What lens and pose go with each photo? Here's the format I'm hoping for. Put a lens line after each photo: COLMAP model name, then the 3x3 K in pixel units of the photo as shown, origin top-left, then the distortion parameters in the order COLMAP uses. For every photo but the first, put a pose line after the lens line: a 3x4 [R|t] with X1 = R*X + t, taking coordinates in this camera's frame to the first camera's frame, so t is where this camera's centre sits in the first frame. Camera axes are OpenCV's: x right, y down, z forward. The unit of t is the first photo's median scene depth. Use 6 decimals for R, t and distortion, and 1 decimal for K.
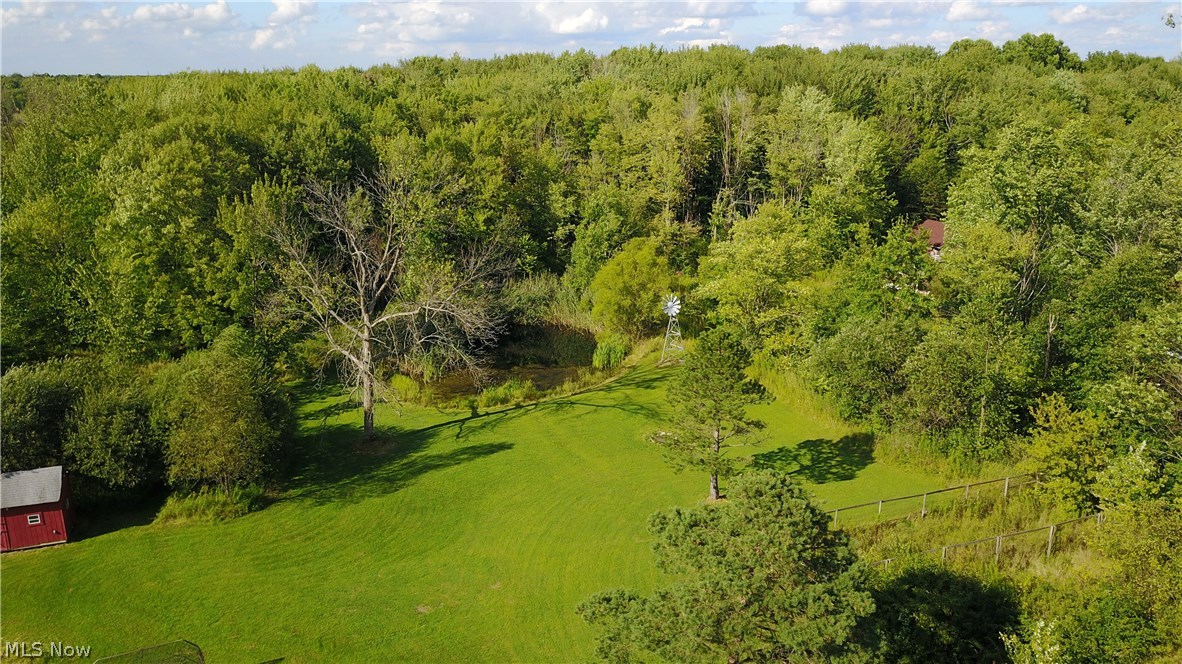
lens RADIAL K [[909.1, 0, 589.0], [0, 909.1, 329.0], [0, 0, 1]] dist [0.008269, -0.015349]
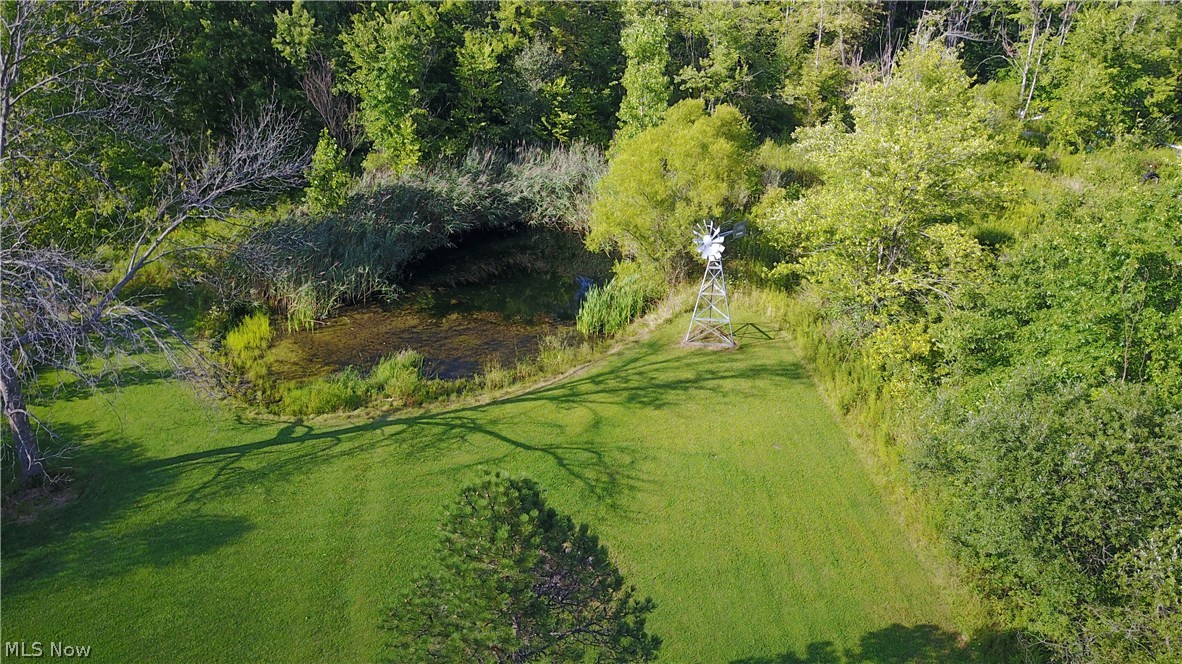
lens RADIAL K [[909.1, 0, 599.1], [0, 909.1, 332.4], [0, 0, 1]] dist [0.008269, -0.015349]
pose [[0.963430, 0.116720, -0.241203, 0.164507], [-0.065430, 0.975371, 0.210644, -0.083500], [0.259849, -0.187159, 0.947338, 0.468130]]
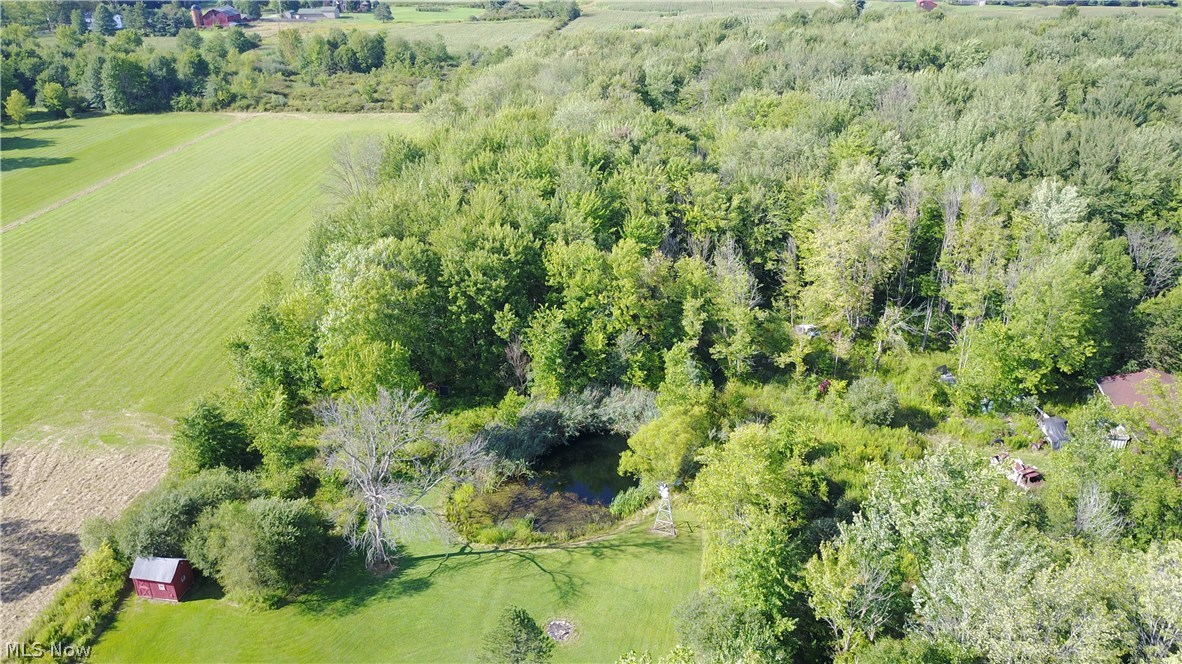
lens RADIAL K [[909.1, 0, 587.2], [0, 909.1, 321.2], [0, 0, 1]] dist [0.008269, -0.015349]
pose [[0.860991, 0.202709, -0.466479, 0.512989], [-0.120215, 0.972266, 0.200616, -0.462702], [0.494209, -0.116651, 0.861482, -0.038190]]
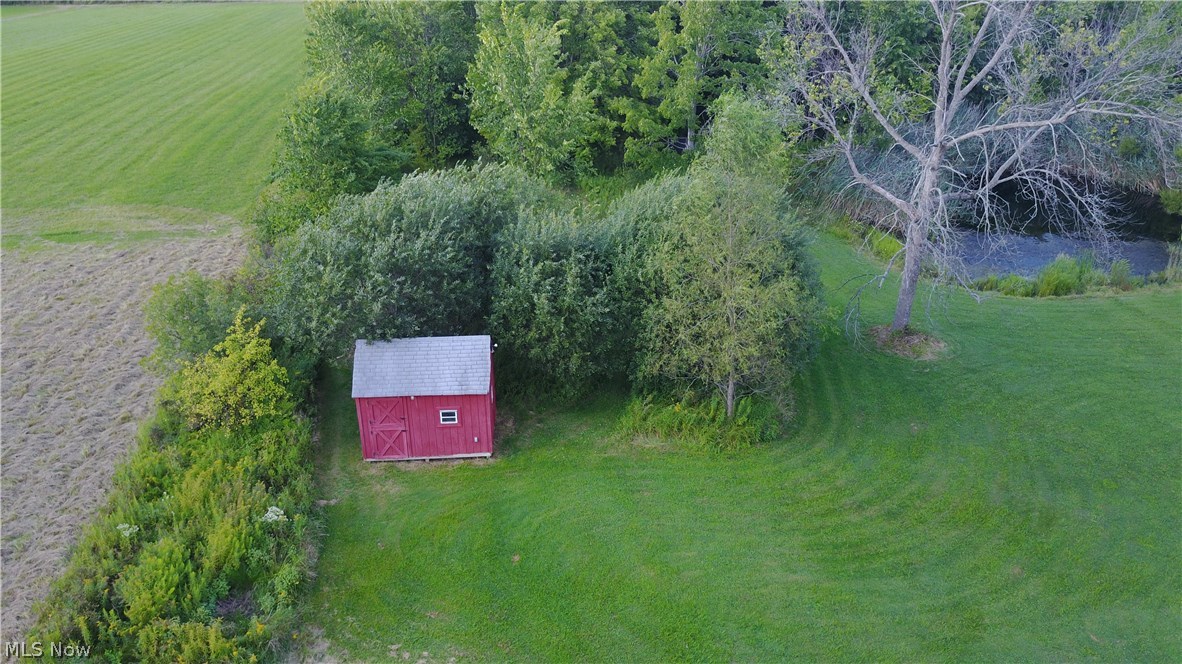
lens RADIAL K [[909.1, 0, 580.3], [0, 909.1, 335.4], [0, 0, 1]] dist [0.008269, -0.015349]
pose [[0.951294, 0.115908, -0.285665, -0.215755], [-0.067423, 0.982419, 0.174091, 0.024361], [0.300821, -0.146352, 0.942384, 0.274017]]
